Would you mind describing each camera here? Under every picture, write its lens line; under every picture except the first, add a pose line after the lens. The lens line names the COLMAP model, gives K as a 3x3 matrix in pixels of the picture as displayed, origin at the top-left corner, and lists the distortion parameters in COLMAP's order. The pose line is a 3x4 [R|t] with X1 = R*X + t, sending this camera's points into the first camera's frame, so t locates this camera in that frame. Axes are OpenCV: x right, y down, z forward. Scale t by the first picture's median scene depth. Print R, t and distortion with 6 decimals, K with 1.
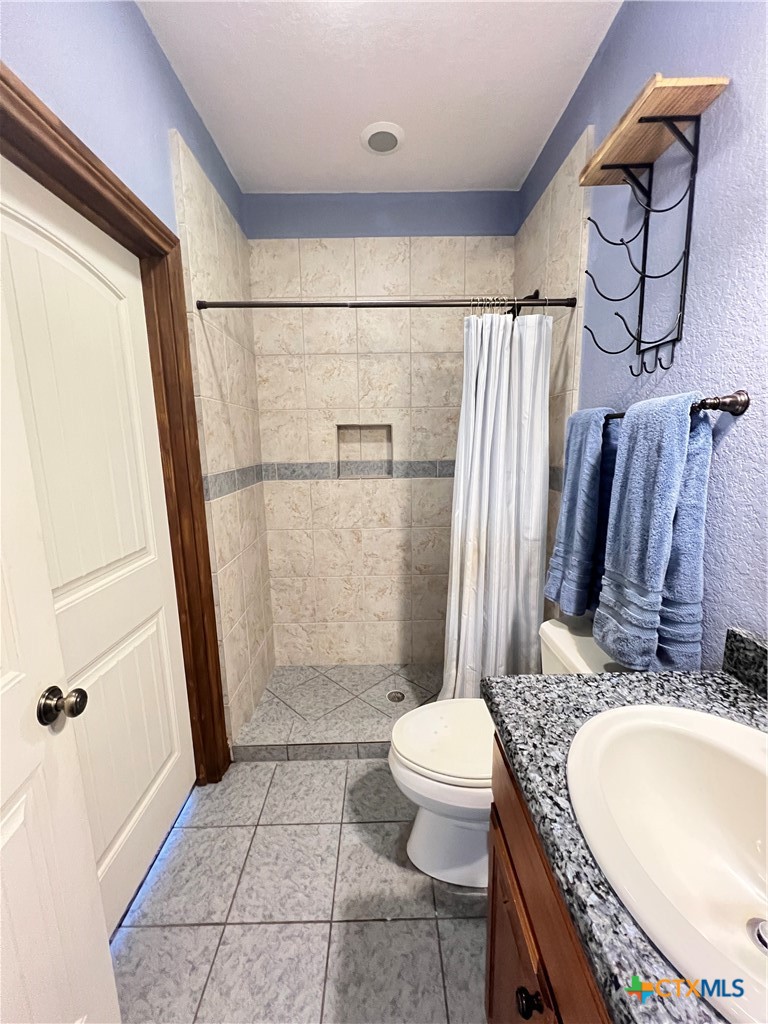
lens RADIAL K [[409.8, 0, 383.8], [0, 409.8, 509.5], [0, 0, 1]] dist [-0.001589, 0.000346]
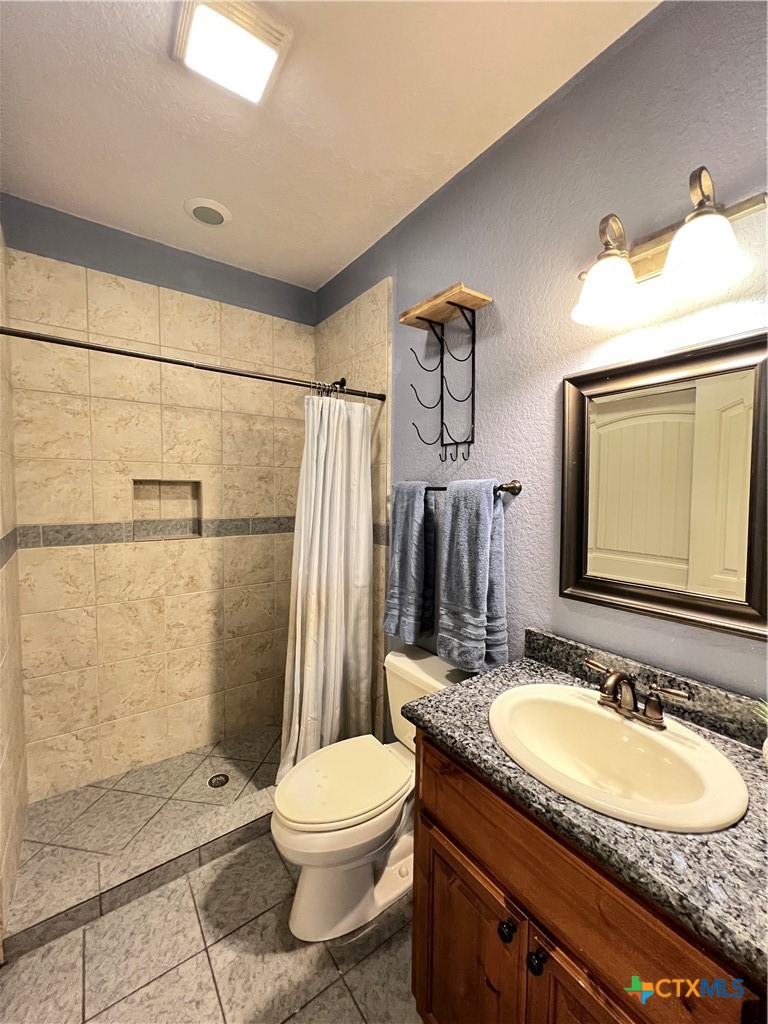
lens RADIAL K [[409.8, 0, 387.6], [0, 409.8, 510.9], [0, 0, 1]] dist [-0.001589, 0.000346]
pose [[0.815687, -0.008348, 0.578434, -0.249865], [0.075259, 0.992930, -0.091797, -0.027476], [-0.573578, 0.118410, 0.810548, -0.012907]]
